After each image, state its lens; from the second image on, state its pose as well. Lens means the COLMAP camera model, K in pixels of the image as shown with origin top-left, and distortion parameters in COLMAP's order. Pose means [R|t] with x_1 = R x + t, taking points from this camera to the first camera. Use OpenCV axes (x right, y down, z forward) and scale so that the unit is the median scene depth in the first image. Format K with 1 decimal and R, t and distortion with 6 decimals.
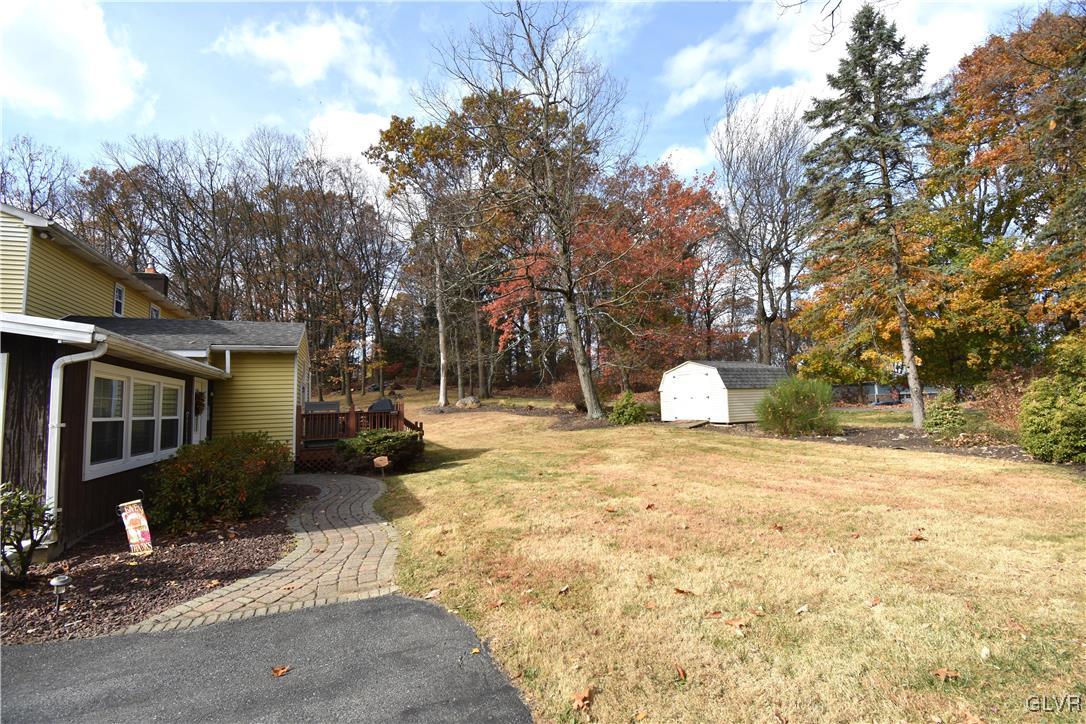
lens RADIAL K [[470.6, 0, 547.7], [0, 470.6, 362.9], [0, 0, 1]] dist [-0.023625, -0.000798]
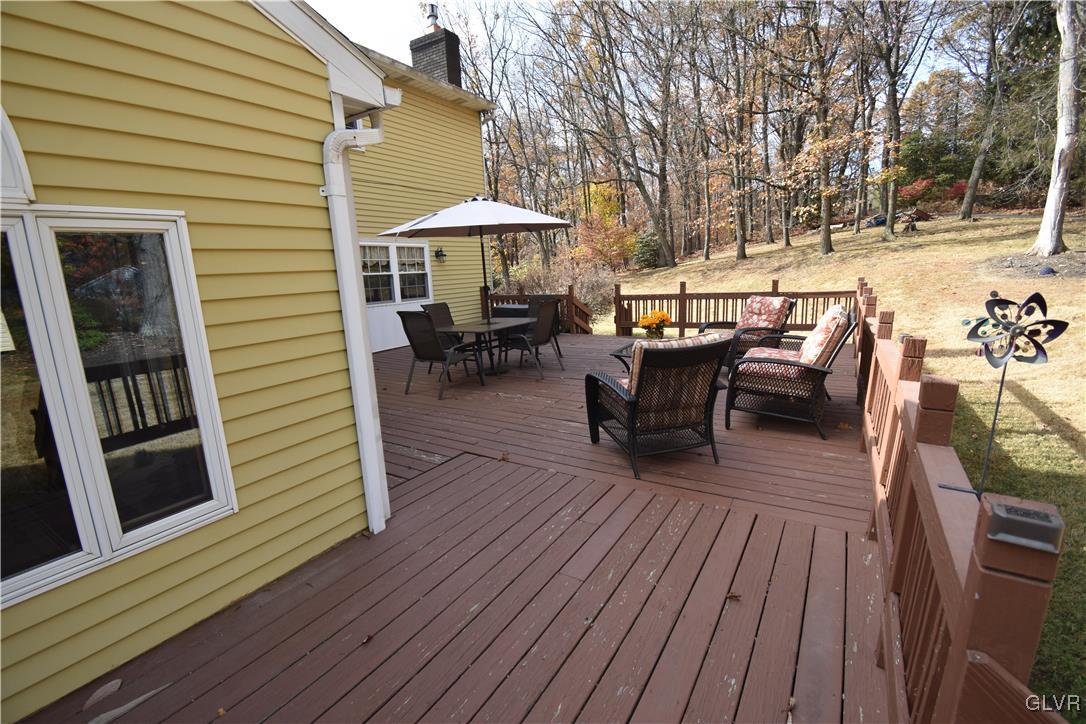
lens RADIAL K [[470.6, 0, 549.9], [0, 470.6, 364.8], [0, 0, 1]] dist [-0.023625, -0.000798]
pose [[0.572424, 0.172095, -0.801694, -0.111025], [0.106275, 0.953908, 0.280653, 0.020407], [0.813041, -0.245852, 0.527750, 0.335024]]
